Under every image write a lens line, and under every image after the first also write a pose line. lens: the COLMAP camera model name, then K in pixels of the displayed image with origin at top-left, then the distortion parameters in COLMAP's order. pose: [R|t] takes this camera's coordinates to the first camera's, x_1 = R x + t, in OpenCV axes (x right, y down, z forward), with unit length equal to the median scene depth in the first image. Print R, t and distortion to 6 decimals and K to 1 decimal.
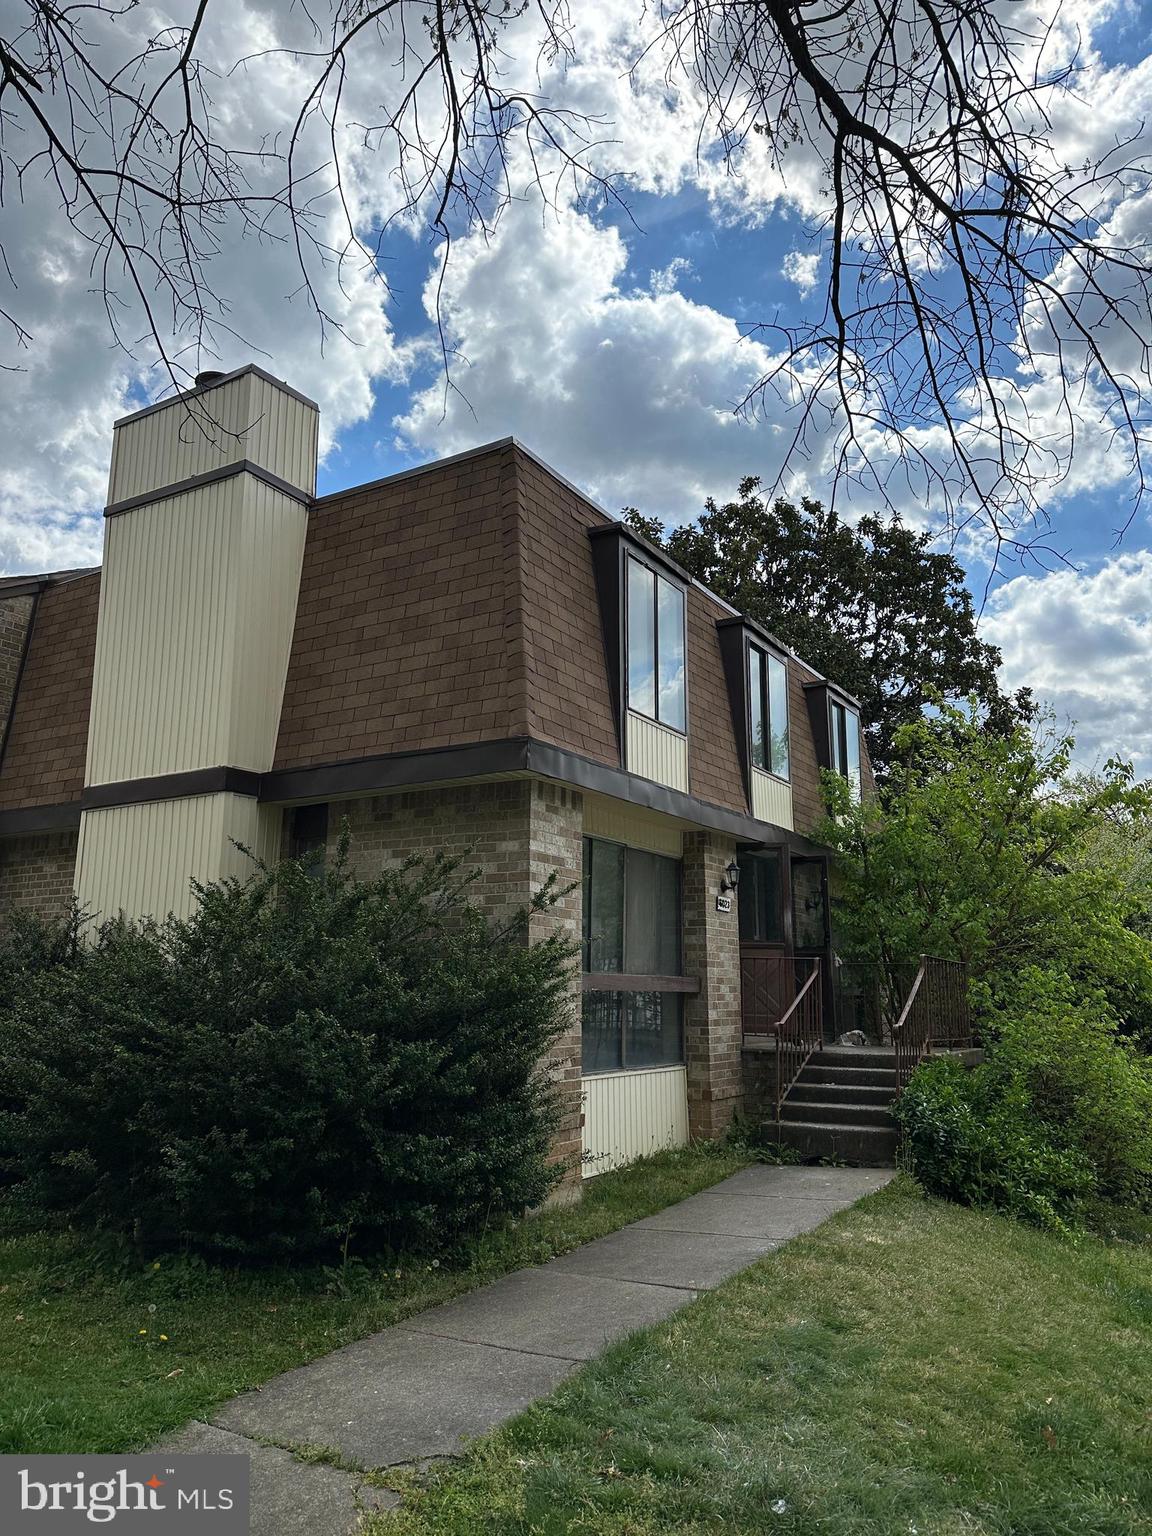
lens RADIAL K [[1093.6, 0, 576.0], [0, 1093.6, 768.0], [0, 0, 1]] dist [0.161130, -0.194943]
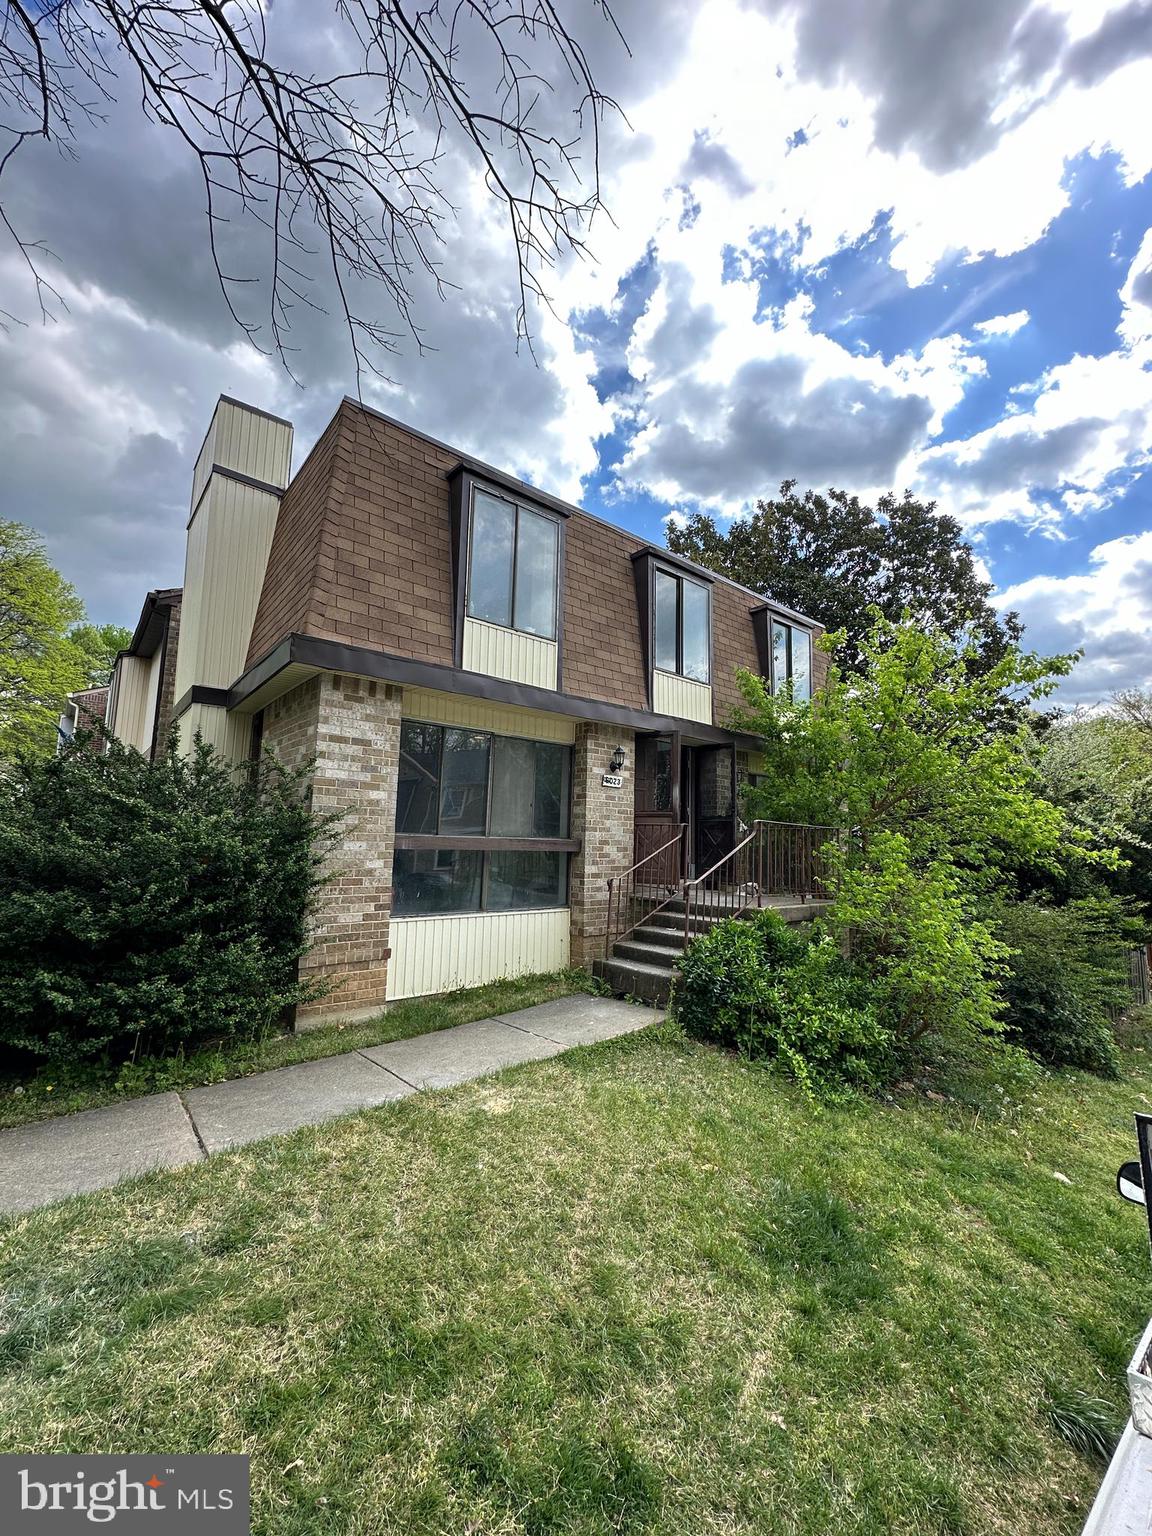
lens RADIAL K [[614.3, 0, 576.0], [0, 614.3, 768.0], [0, 0, 1]] dist [-0.002483, -0.000036]
pose [[0.943116, -0.020742, -0.331818, 0.342102], [0.046946, 0.996360, 0.071151, 0.061793], [0.329134, -0.082681, 0.940656, 0.363010]]
